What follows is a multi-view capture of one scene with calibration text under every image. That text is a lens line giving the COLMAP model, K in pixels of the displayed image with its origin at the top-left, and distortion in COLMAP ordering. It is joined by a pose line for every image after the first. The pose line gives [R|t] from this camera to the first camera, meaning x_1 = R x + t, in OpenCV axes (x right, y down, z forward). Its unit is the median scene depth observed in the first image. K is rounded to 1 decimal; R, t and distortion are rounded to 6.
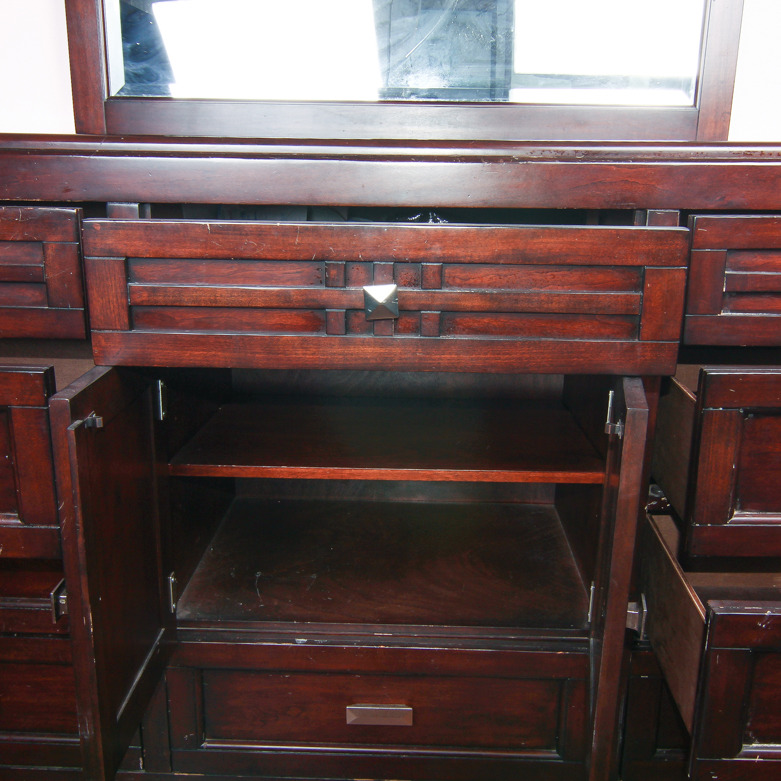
lens RADIAL K [[845.8, 0, 390.5], [0, 845.8, 390.5], [0, 0, 1]] dist [0.006114, -0.021429]
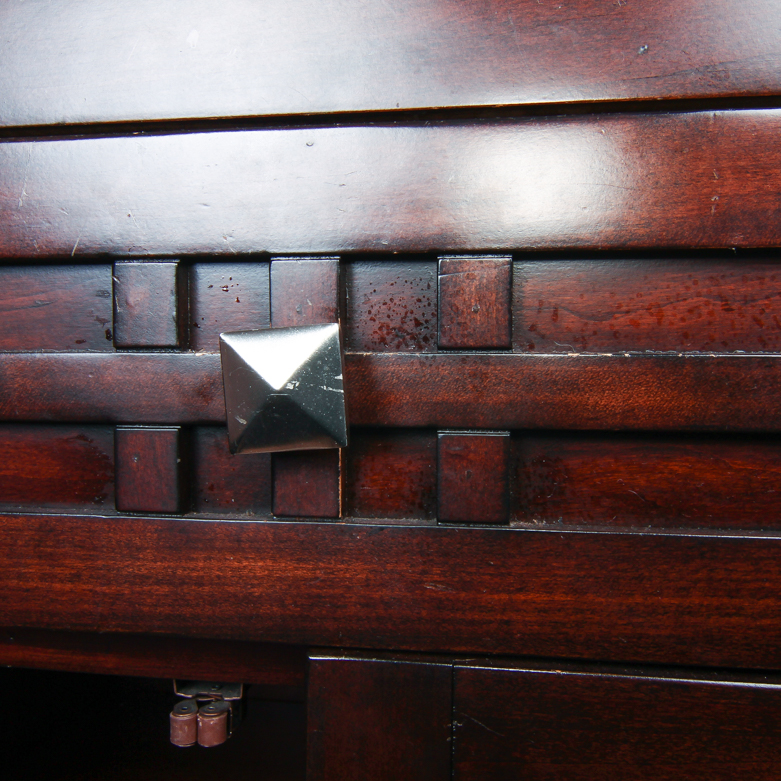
lens RADIAL K [[845.8, 0, 390.5], [0, 845.8, 390.5], [0, 0, 1]] dist [0.006114, -0.021429]
pose [[0.994533, -0.002426, -0.104390, 0.049177], [-0.022258, 0.971829, -0.234633, -0.040454], [0.102019, 0.235674, 0.966463, 0.719237]]
